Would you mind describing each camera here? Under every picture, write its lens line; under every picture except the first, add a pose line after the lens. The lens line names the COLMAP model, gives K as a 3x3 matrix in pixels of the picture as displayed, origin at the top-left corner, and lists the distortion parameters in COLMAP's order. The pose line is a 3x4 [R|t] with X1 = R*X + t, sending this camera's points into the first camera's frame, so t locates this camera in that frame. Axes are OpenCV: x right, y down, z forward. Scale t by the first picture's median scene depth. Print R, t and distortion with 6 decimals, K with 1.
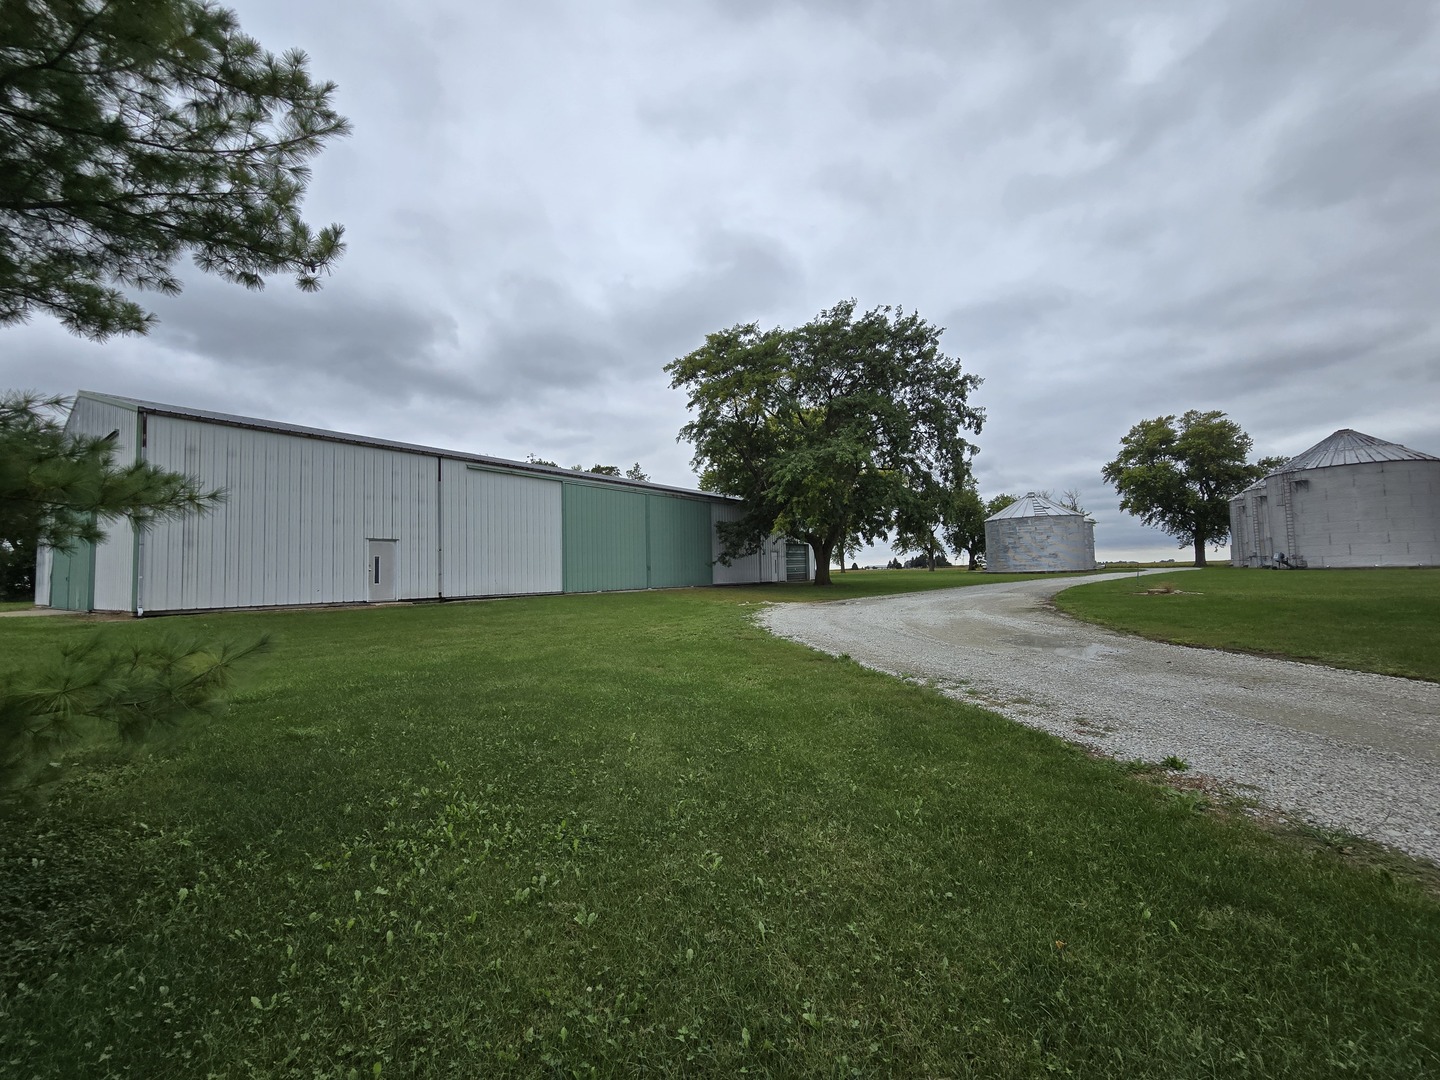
lens RADIAL K [[586.3, 0, 720.0], [0, 586.3, 540.0], [0, 0, 1]] dist [-0.002546, -0.000087]
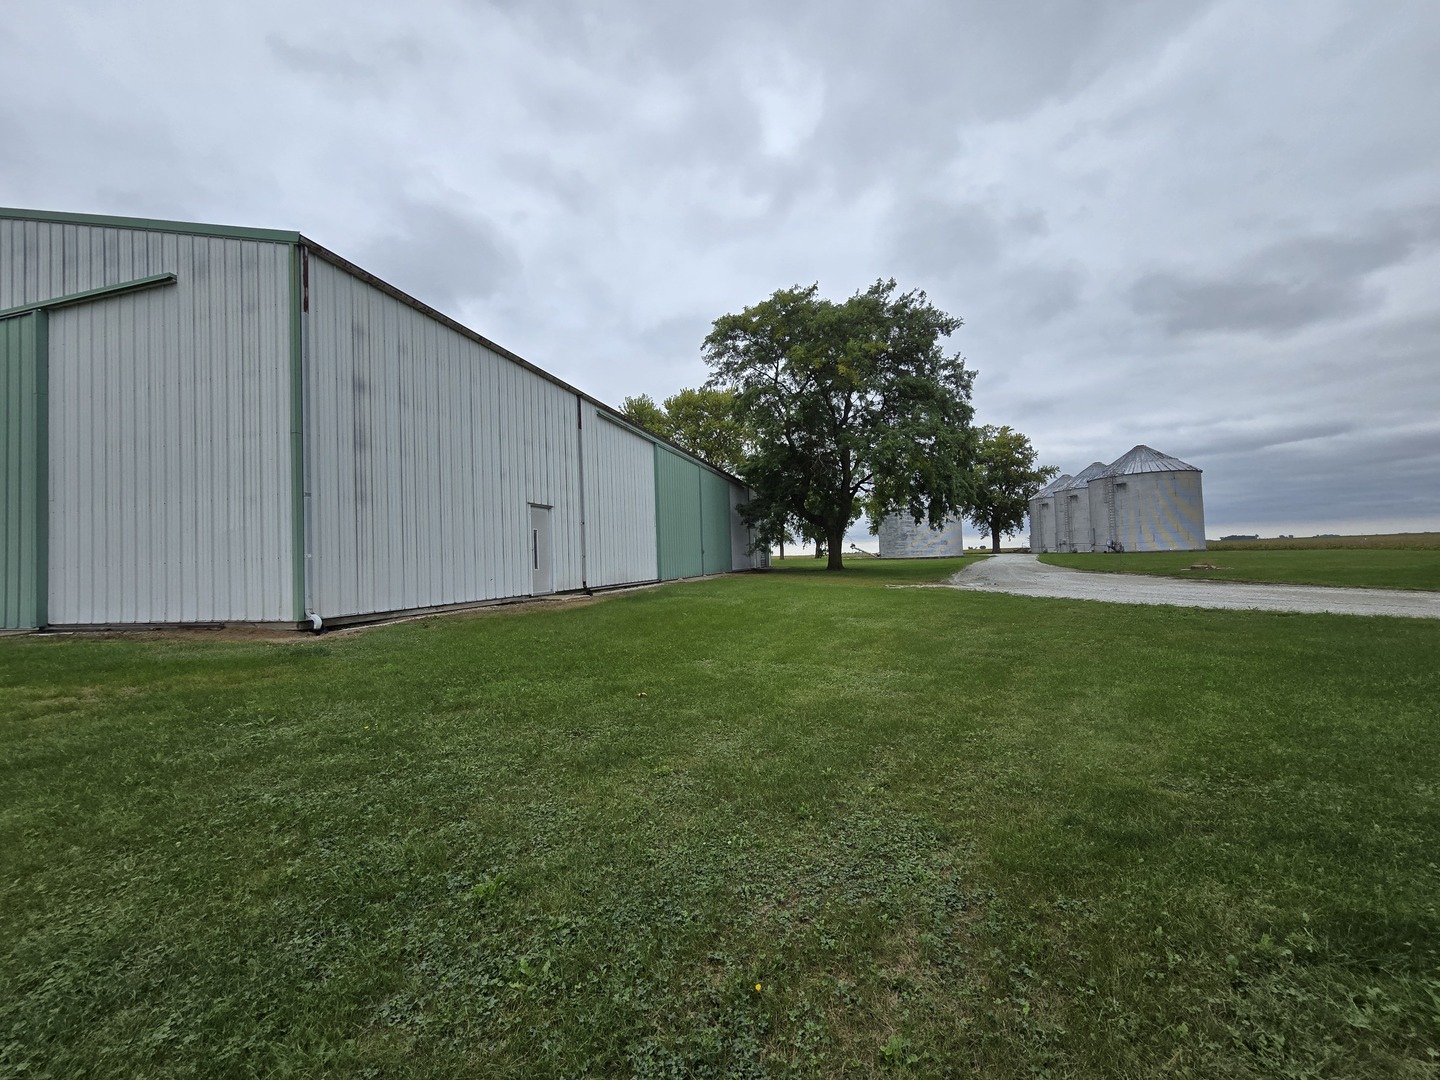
lens RADIAL K [[586.3, 0, 720.0], [0, 586.3, 540.0], [0, 0, 1]] dist [-0.002546, -0.000087]
pose [[0.934212, 0.003288, 0.356704, -0.478866], [-0.008398, 0.999883, 0.012777, 0.022540], [-0.356620, -0.014932, 0.934130, 0.212417]]
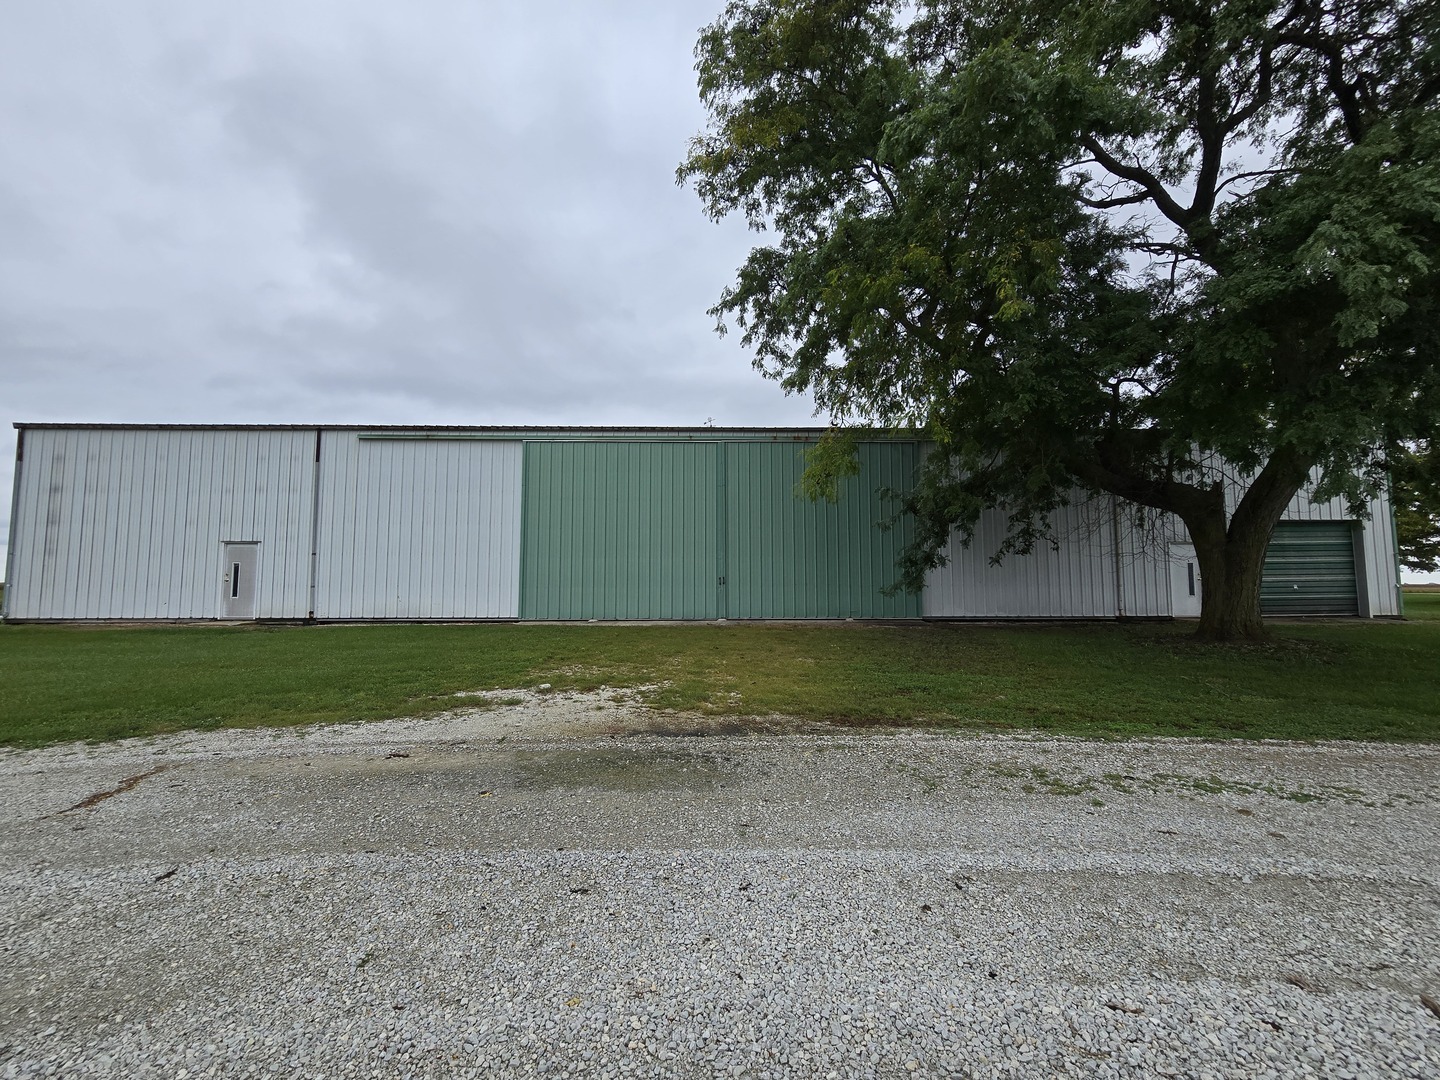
lens RADIAL K [[586.3, 0, 720.0], [0, 586.3, 540.0], [0, 0, 1]] dist [-0.002546, -0.000087]
pose [[0.607164, -0.034541, -0.793825, 0.351185], [0.031551, 0.999315, -0.019350, 0.024957], [0.793950, -0.013297, 0.607838, 0.791511]]
